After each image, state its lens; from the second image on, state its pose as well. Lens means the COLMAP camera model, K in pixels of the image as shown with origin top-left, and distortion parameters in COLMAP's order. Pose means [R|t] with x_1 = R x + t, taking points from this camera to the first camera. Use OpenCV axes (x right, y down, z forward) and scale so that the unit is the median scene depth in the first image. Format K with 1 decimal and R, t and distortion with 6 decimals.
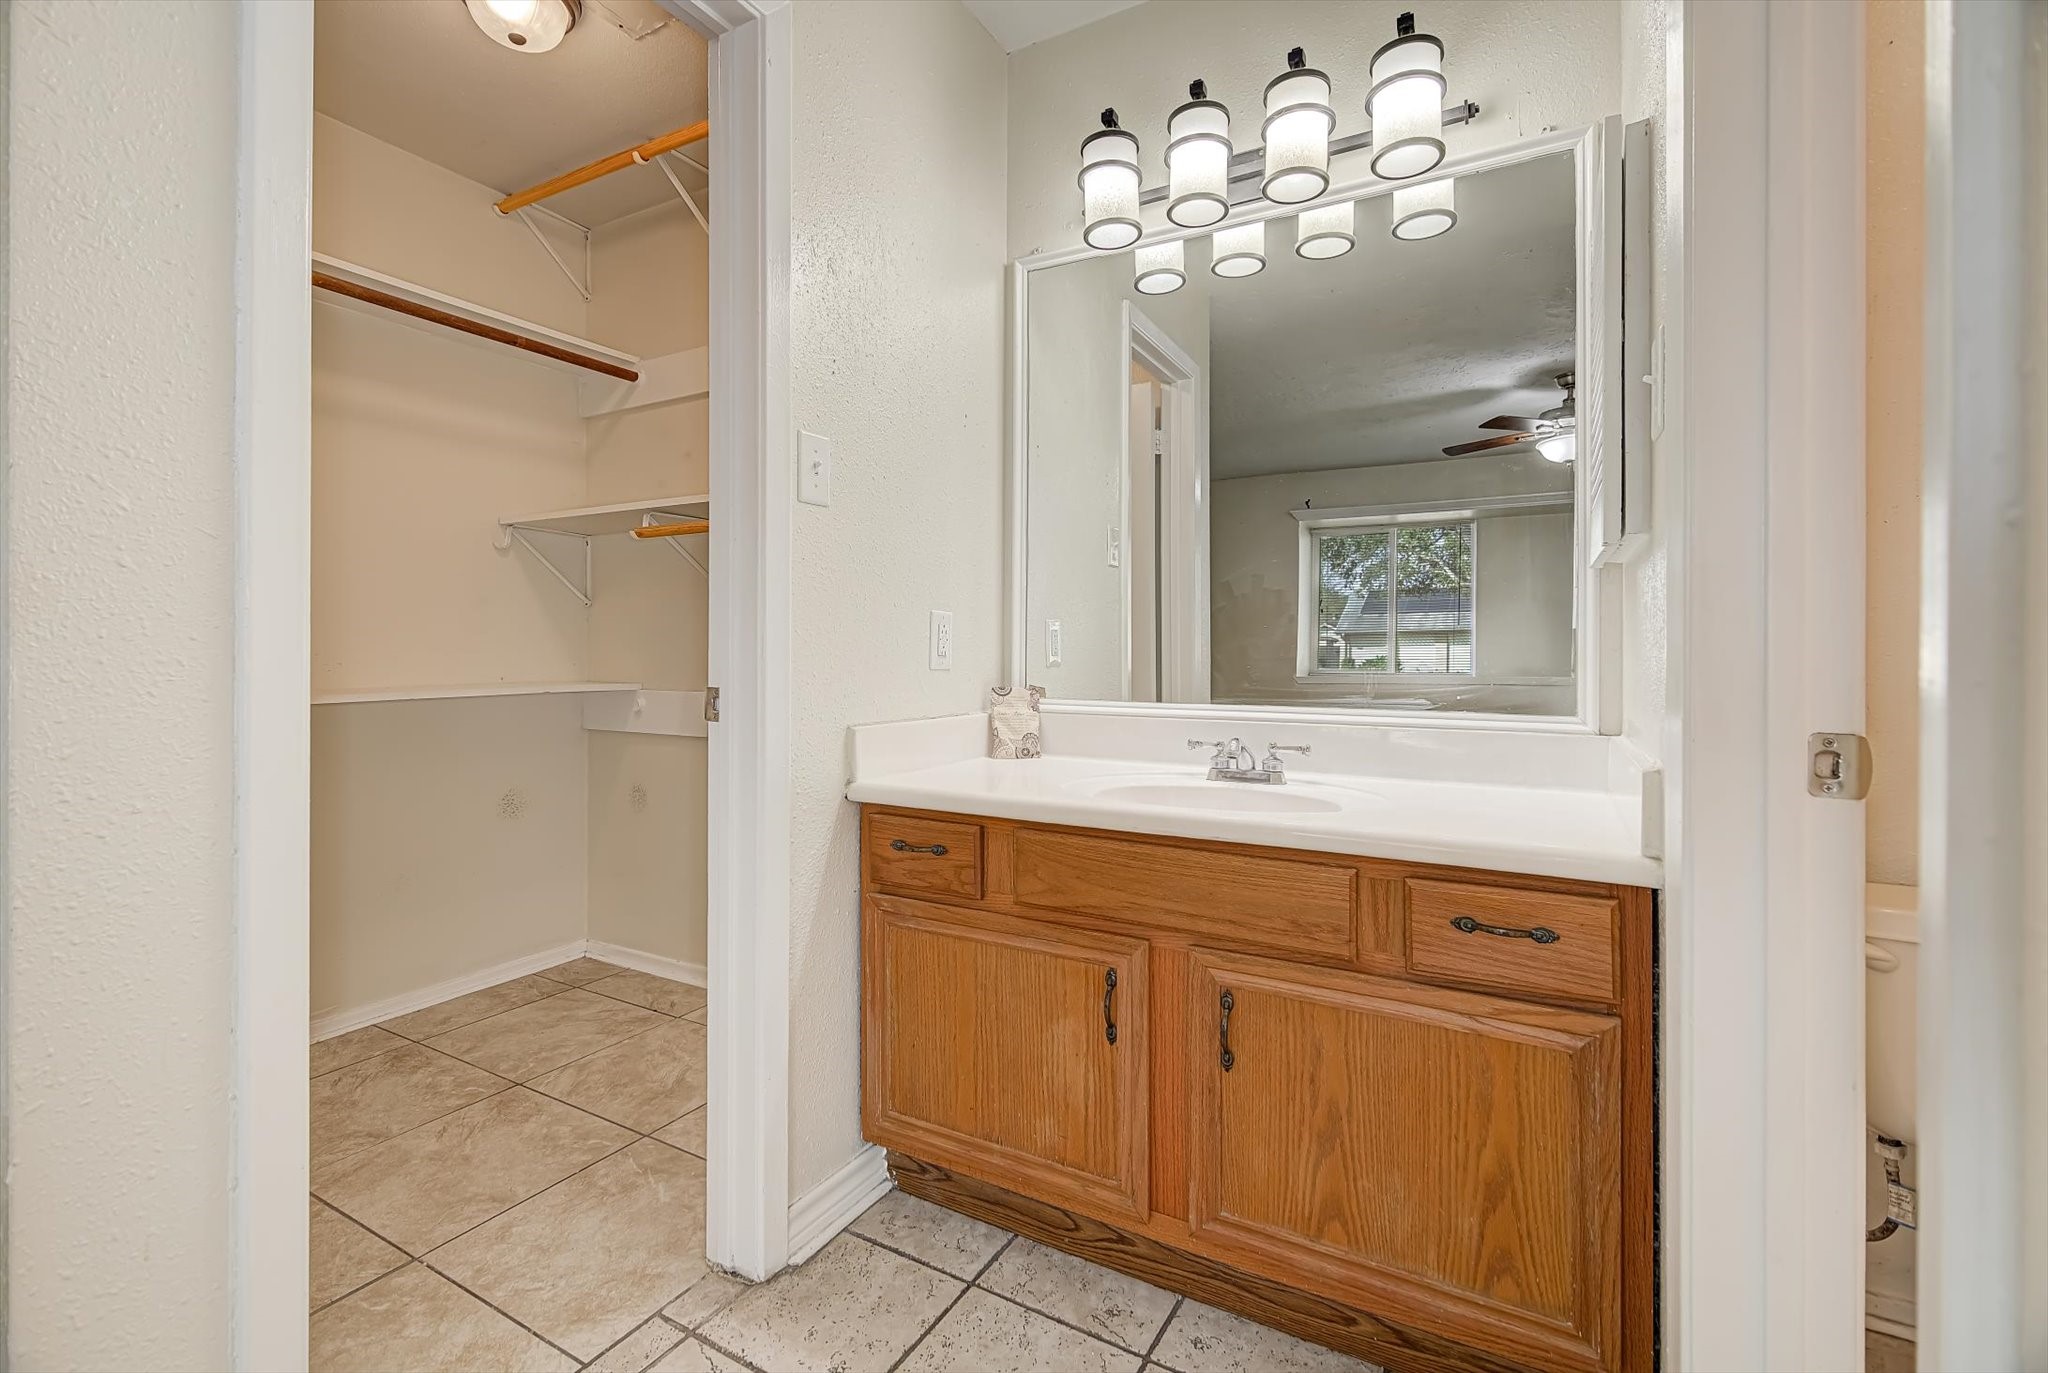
lens RADIAL K [[909.8, 0, 1025.2], [0, 909.8, 672.7], [0, 0, 1]] dist [0.004159, -0.000752]
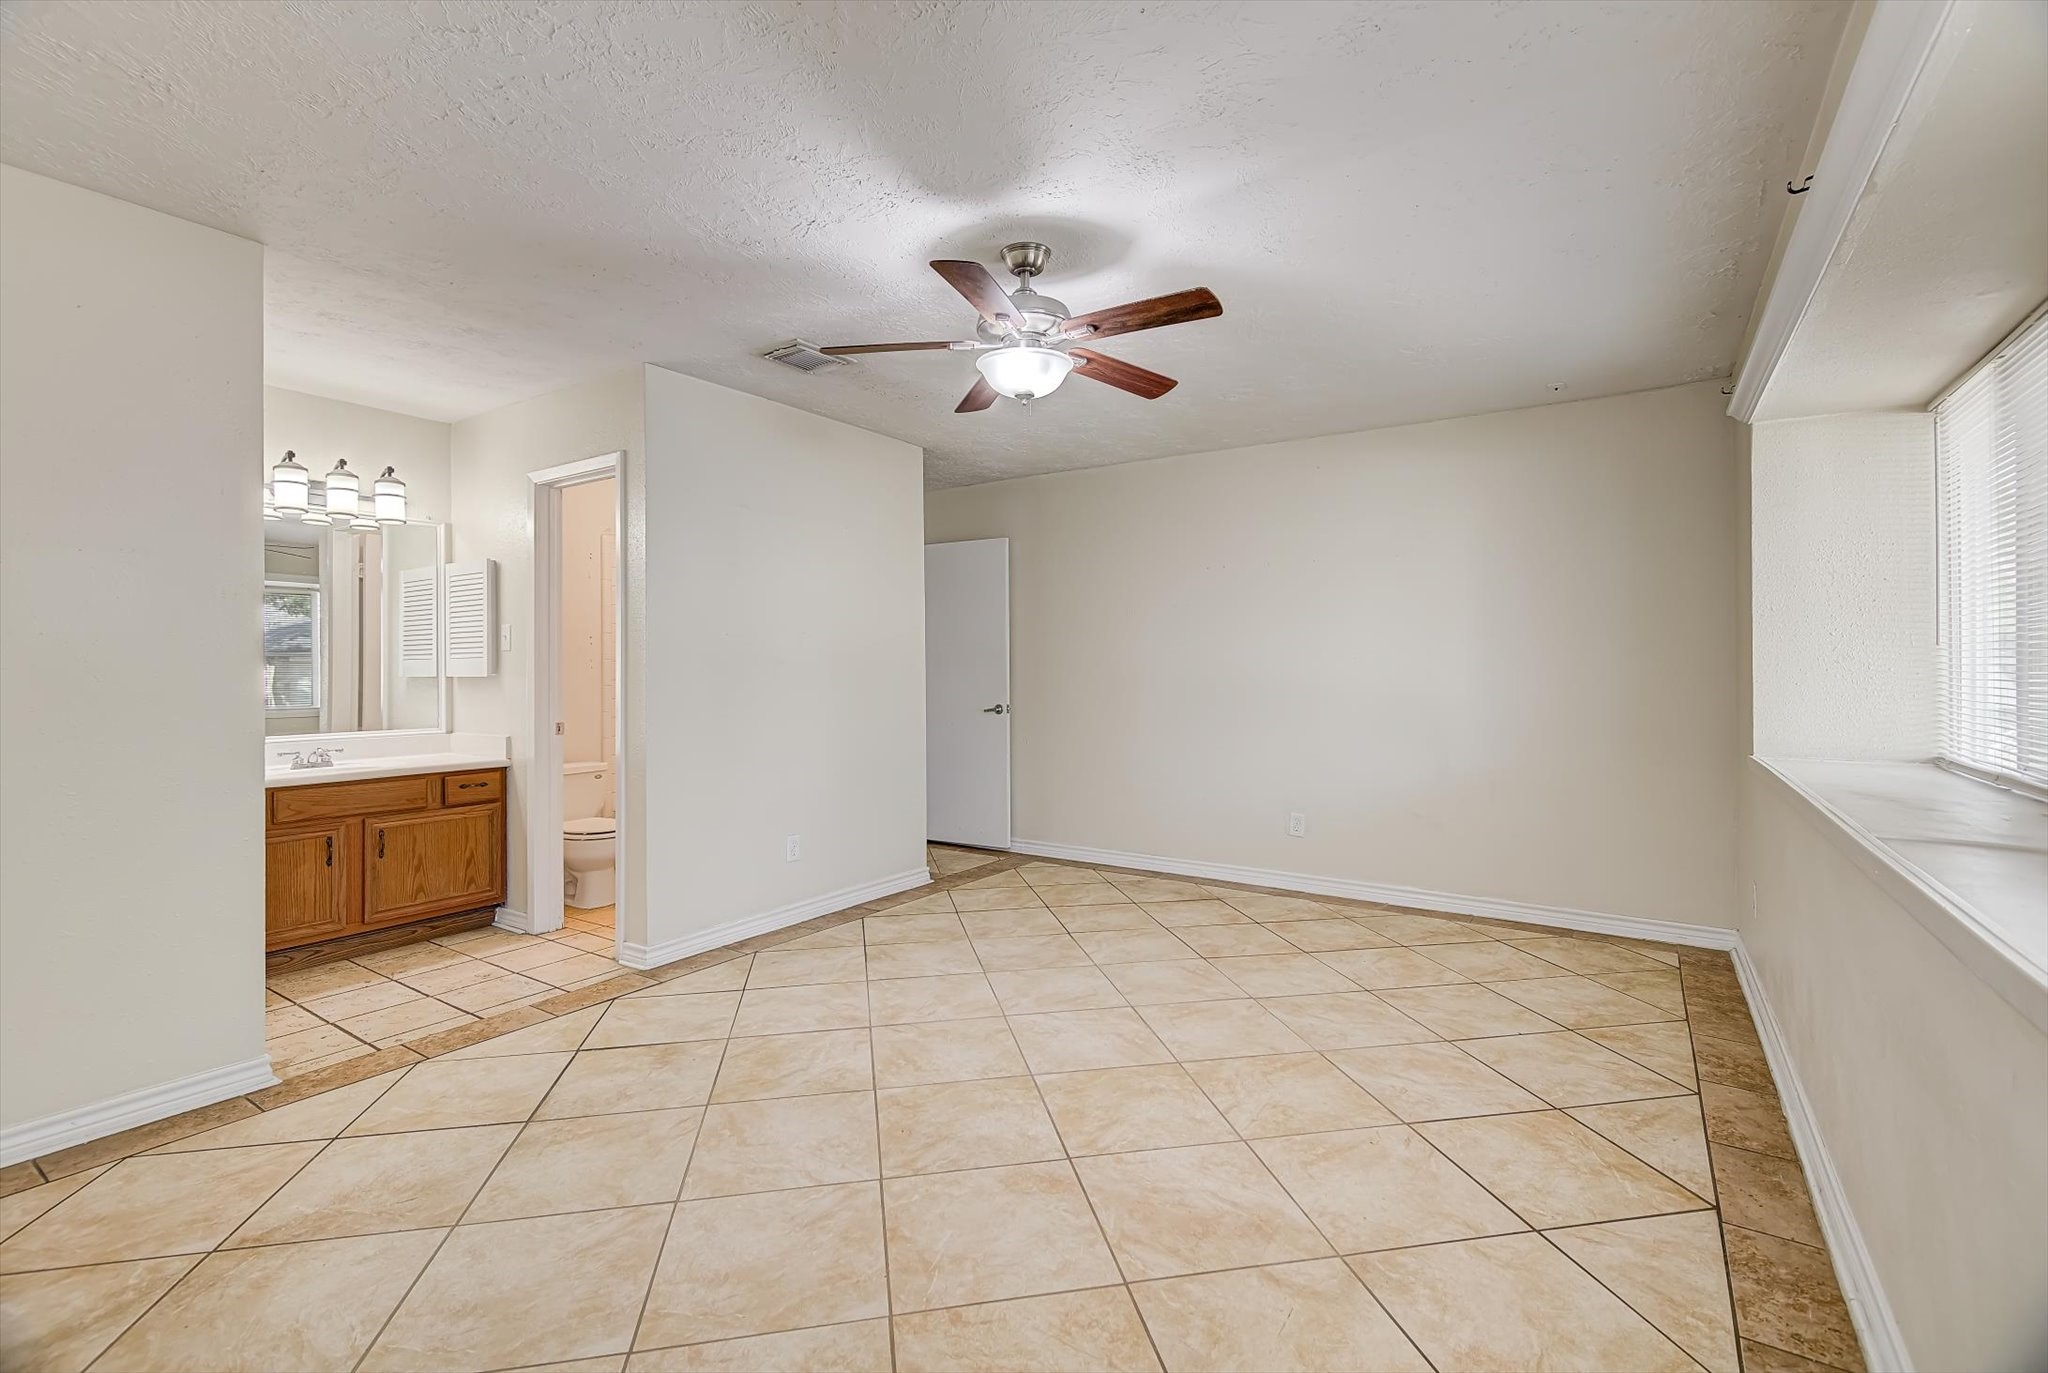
lens RADIAL K [[913.0, 0, 1016.8], [0, 913.0, 655.4], [0, 0, 1]] dist [0.001062, -0.000461]
pose [[0.078369, 0.013320, 0.996835, -2.250133], [0.031313, 0.999384, -0.015816, -0.081123], [-0.996433, 0.032453, 0.077904, -1.108080]]
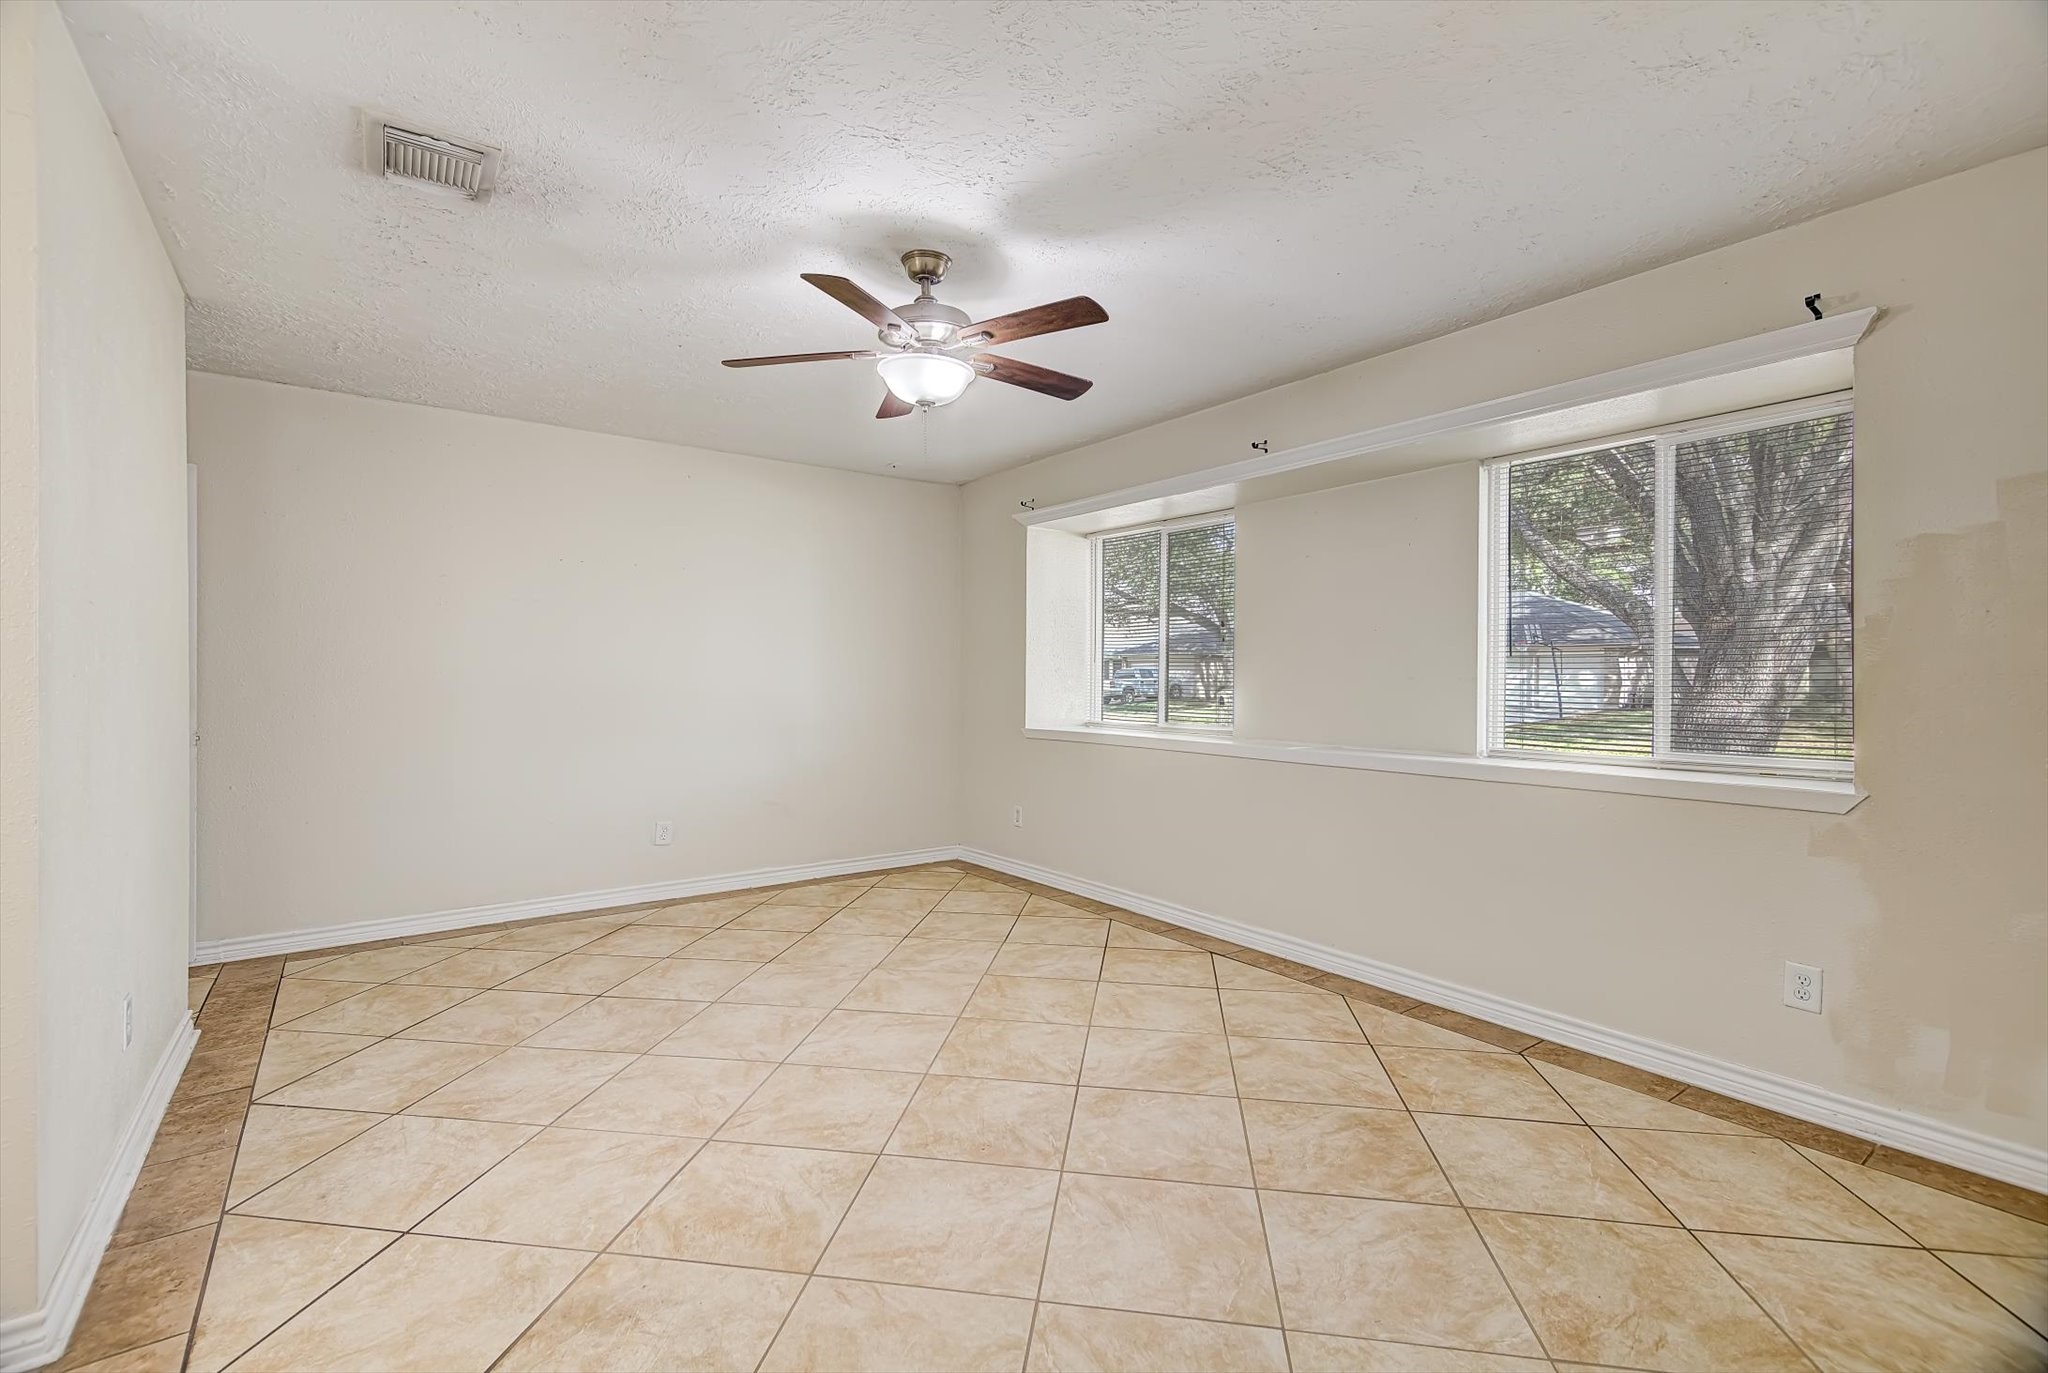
lens RADIAL K [[909.8, 0, 1025.2], [0, 909.8, 672.7], [0, 0, 1]] dist [0.004159, -0.000752]
pose [[-0.916168, -0.000879, 0.400794, -1.352092], [0.010648, 0.999591, 0.026531, -0.133599], [-0.400653, 0.028575, -0.915784, 0.609044]]
